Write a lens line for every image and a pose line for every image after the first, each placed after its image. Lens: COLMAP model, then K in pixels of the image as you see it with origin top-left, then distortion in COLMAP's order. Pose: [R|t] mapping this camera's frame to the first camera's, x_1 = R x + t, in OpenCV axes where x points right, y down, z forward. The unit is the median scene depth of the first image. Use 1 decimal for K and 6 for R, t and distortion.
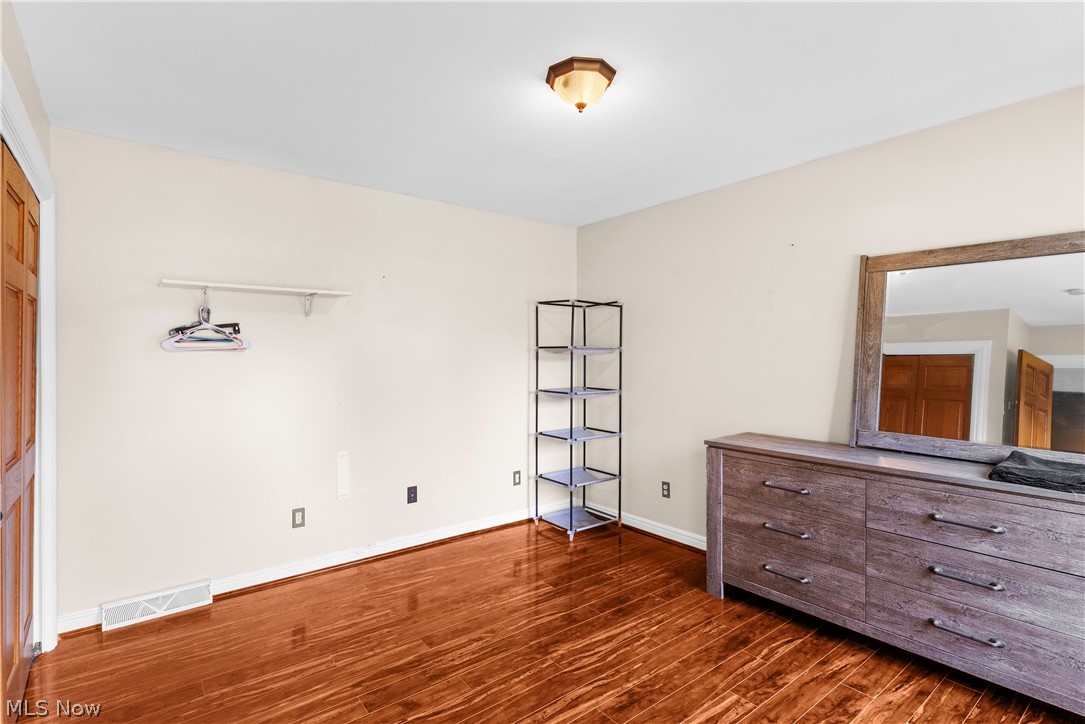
lens RADIAL K [[532.5, 0, 543.0], [0, 532.5, 350.4], [0, 0, 1]] dist [-0.001313, 0.000346]
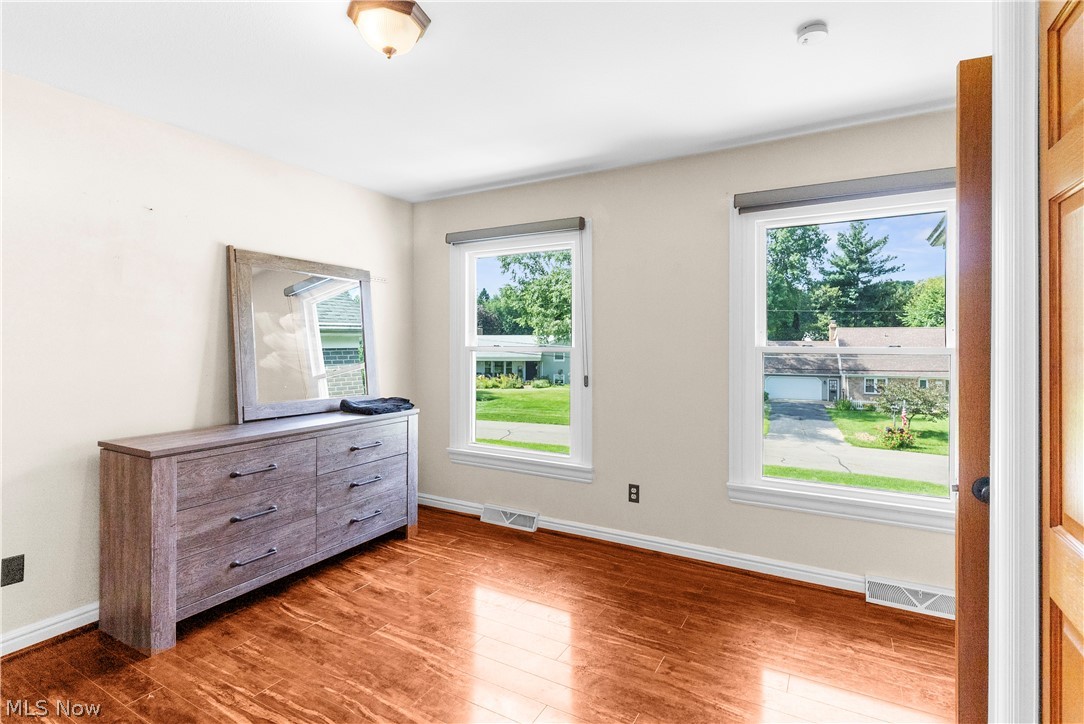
lens RADIAL K [[532.0, 0, 542.5], [0, 532.0, 350.4], [0, 0, 1]] dist [-0.001313, 0.000346]
pose [[-0.384342, -0.009362, 0.923143, -0.714739], [-0.000349, 0.999950, 0.009996, 0.026084], [-0.923191, 0.003520, -0.384326, 0.958482]]
